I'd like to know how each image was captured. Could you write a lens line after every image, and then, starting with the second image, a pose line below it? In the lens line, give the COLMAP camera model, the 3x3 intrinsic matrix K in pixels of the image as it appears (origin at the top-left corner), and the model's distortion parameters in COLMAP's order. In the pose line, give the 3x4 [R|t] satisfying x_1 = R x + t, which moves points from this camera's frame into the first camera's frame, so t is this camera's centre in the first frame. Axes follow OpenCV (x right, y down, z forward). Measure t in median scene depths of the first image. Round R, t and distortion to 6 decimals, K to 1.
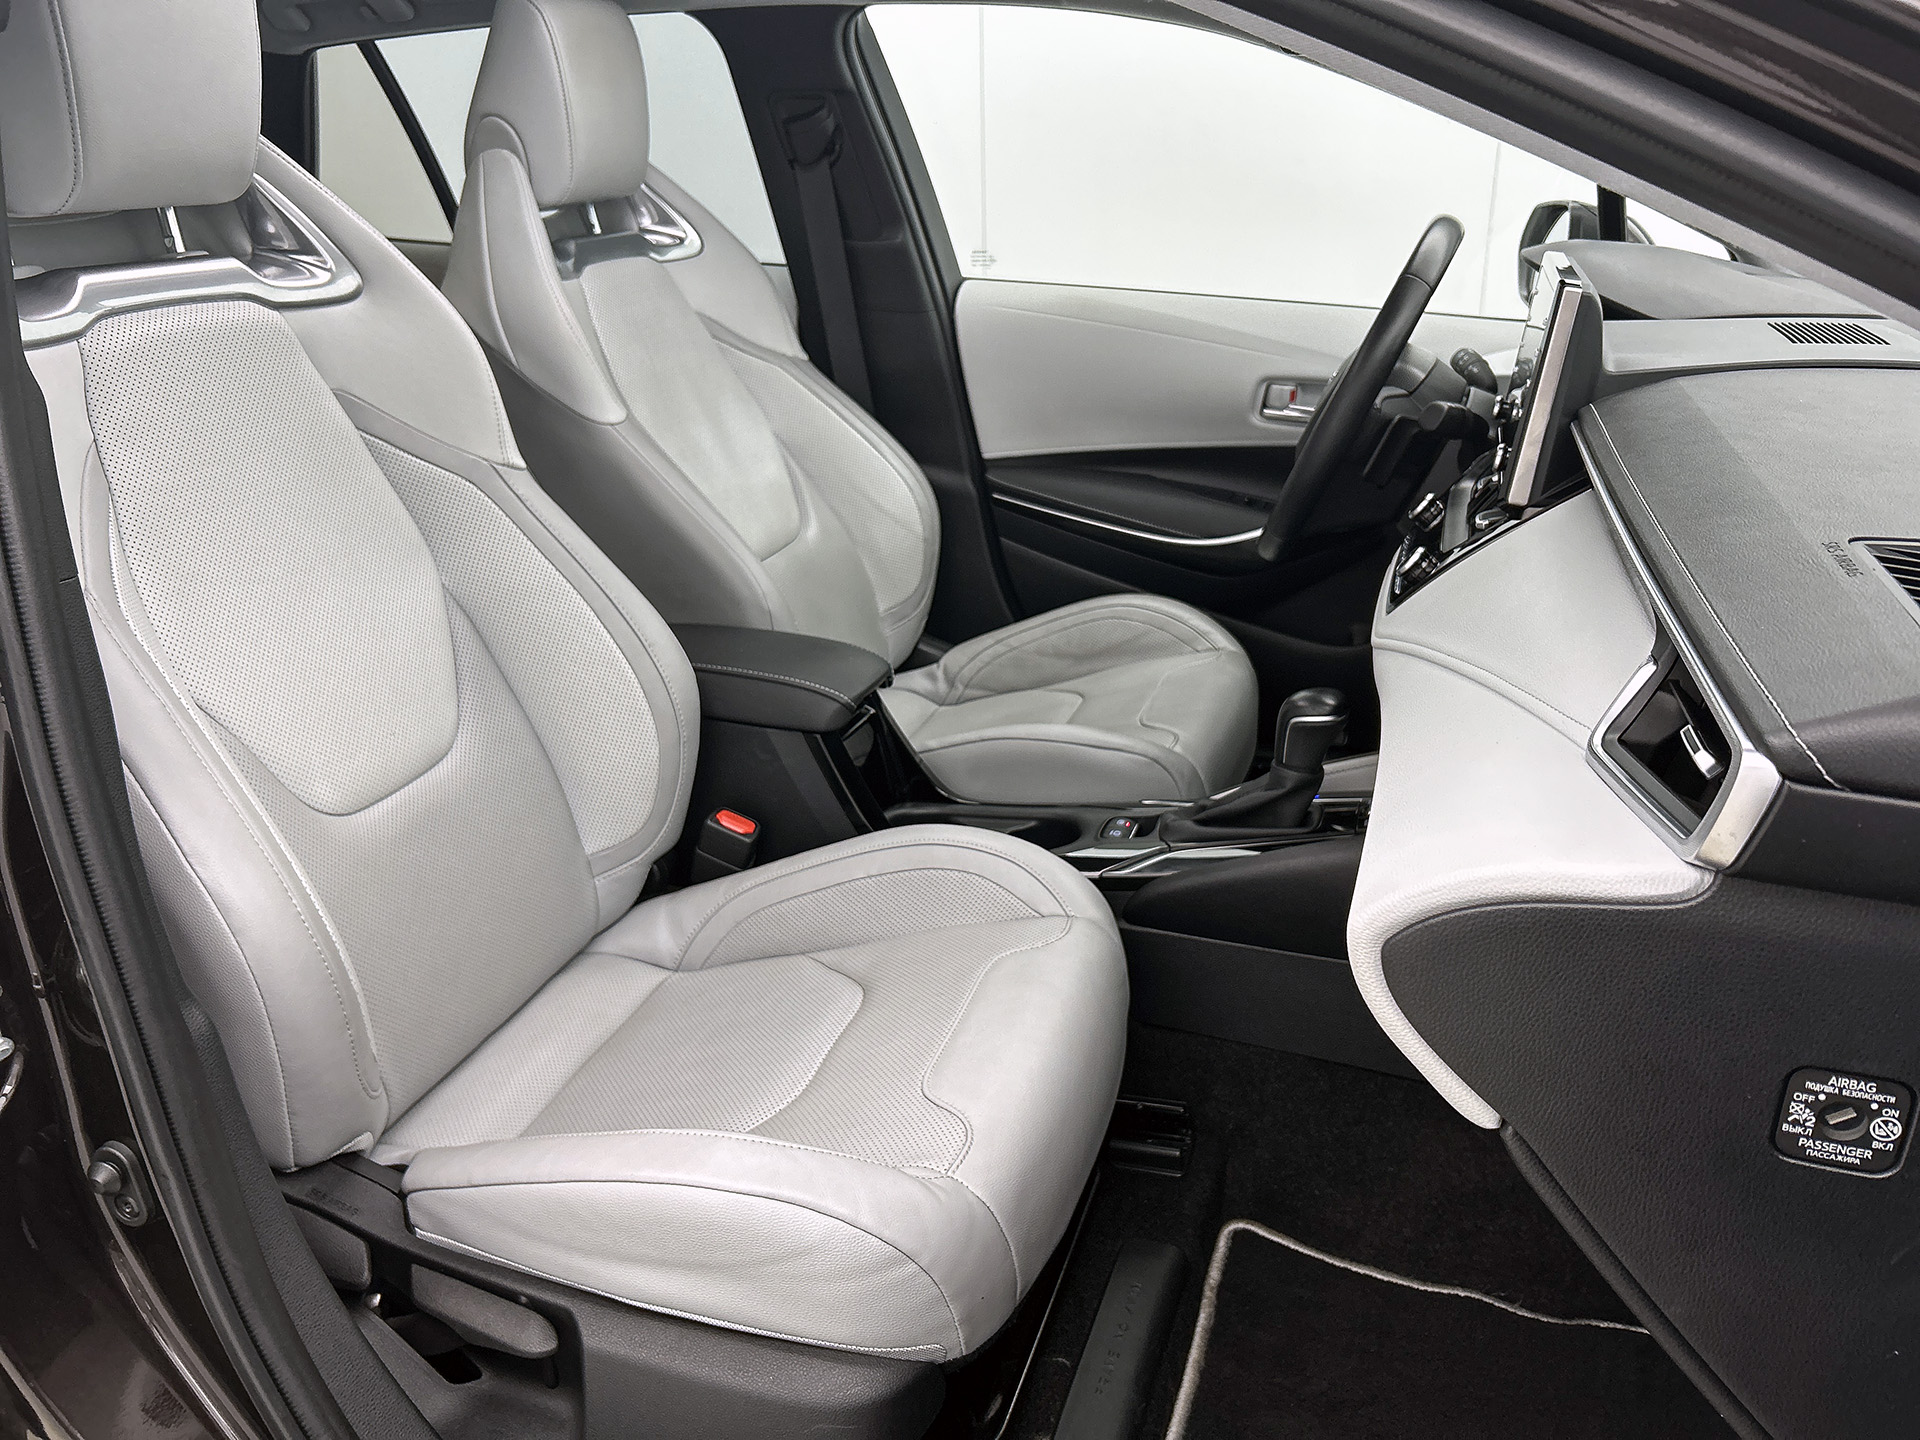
lens RADIAL K [[1478.9, 0, 974.3], [0, 1478.9, 734.8], [0, 0, 1]] dist [0.179082, -0.388464]
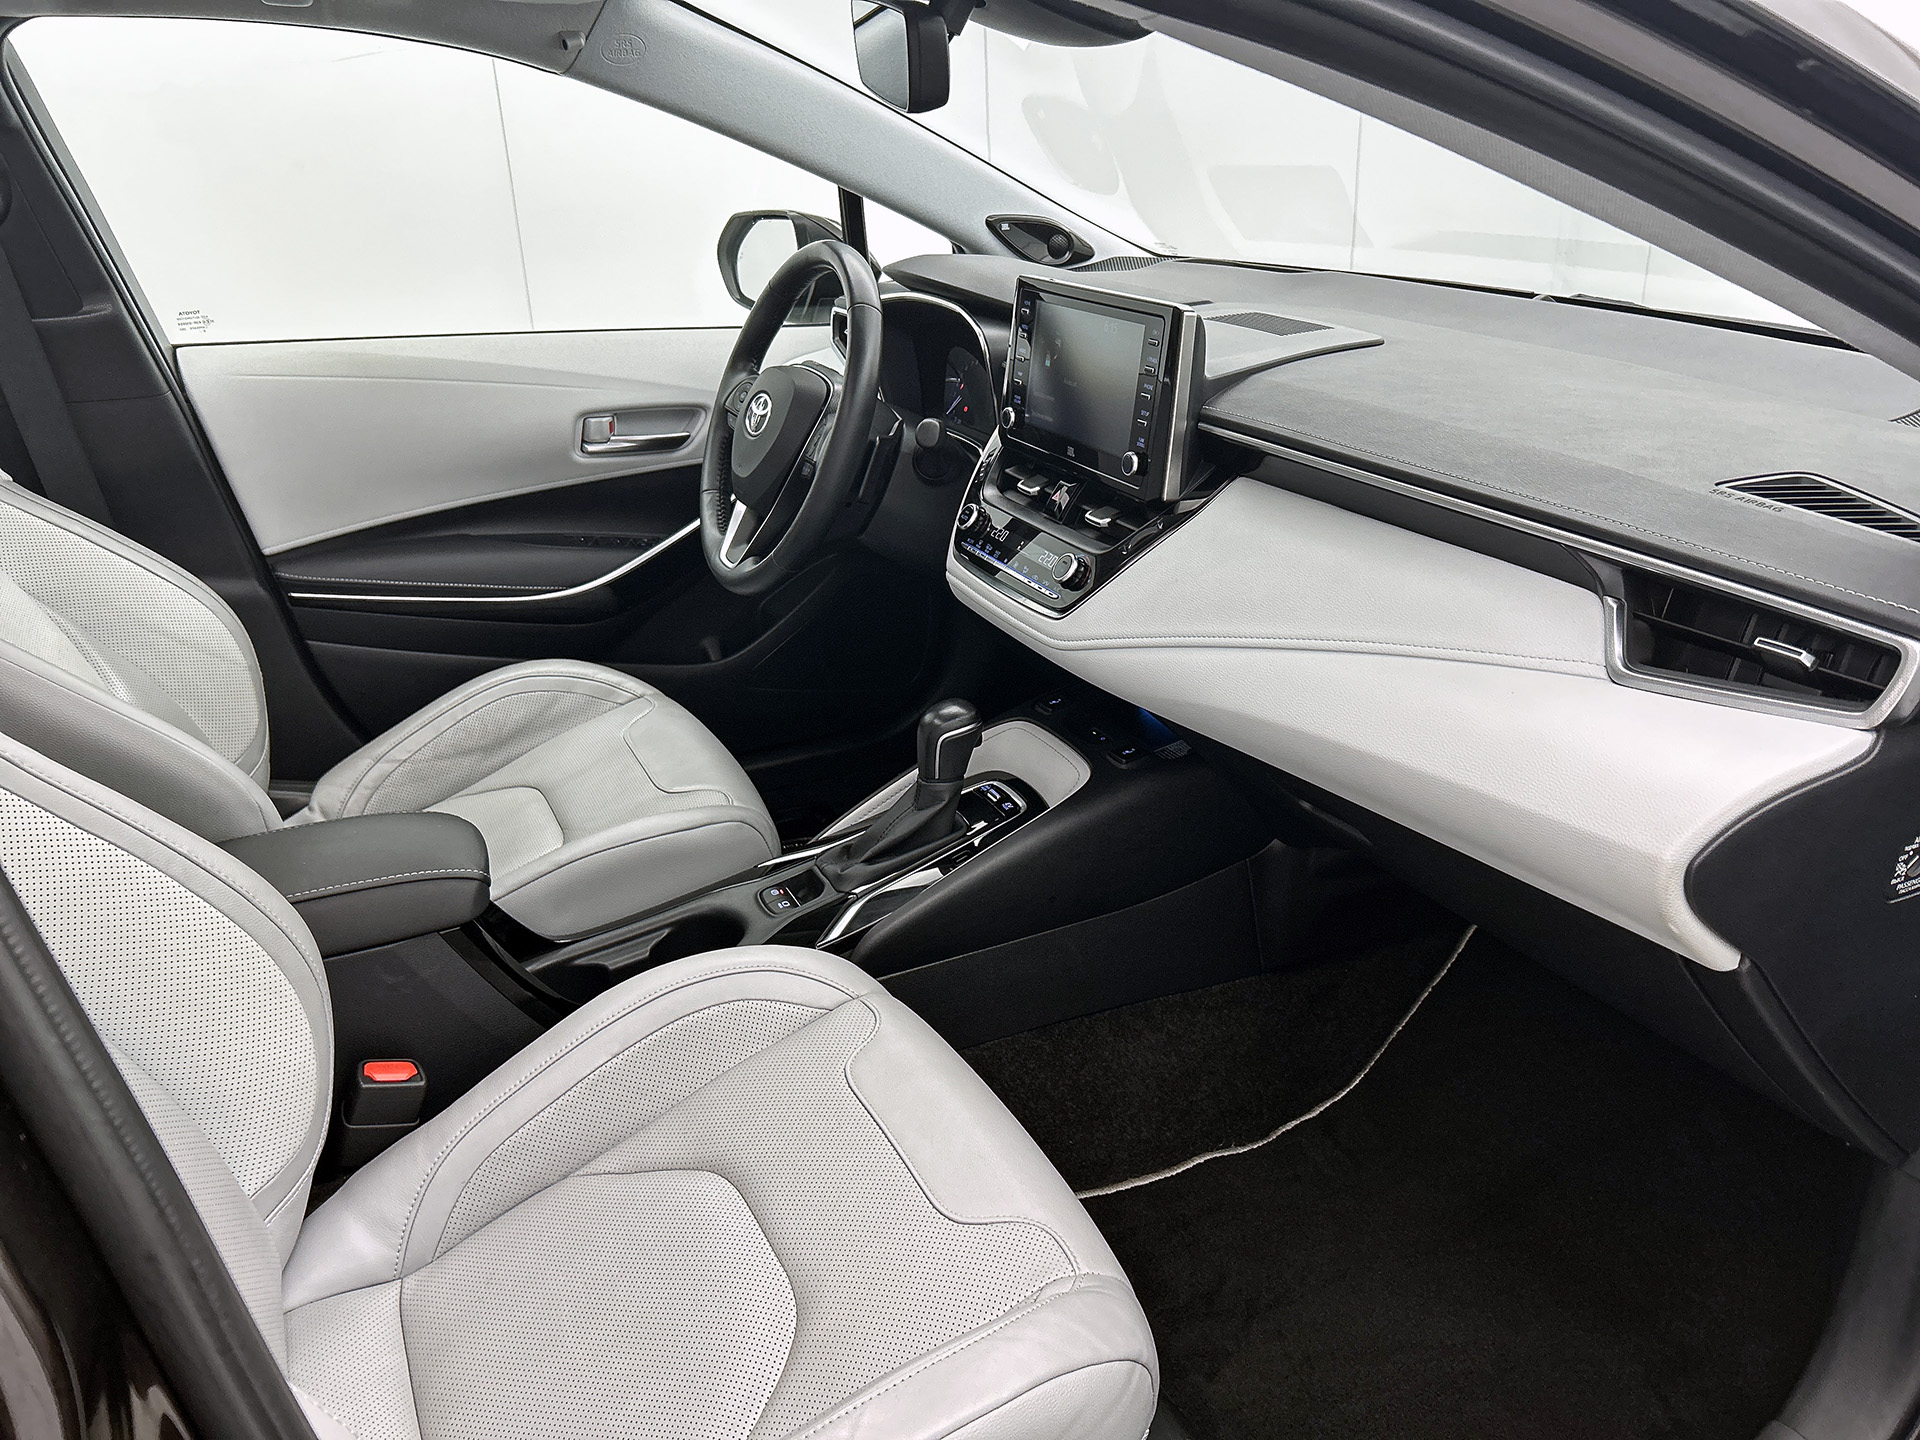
lens RADIAL K [[1496.3, 0, 960.0], [0, 1496.3, 720.0], [0, 0, 1]] dist [0.110522, -0.124536]
pose [[0.711477, -0.288576, 0.640721, -0.306934], [0.280621, 0.952607, 0.117436, -0.096443], [-0.644245, 0.096247, 0.758739, 0.130058]]
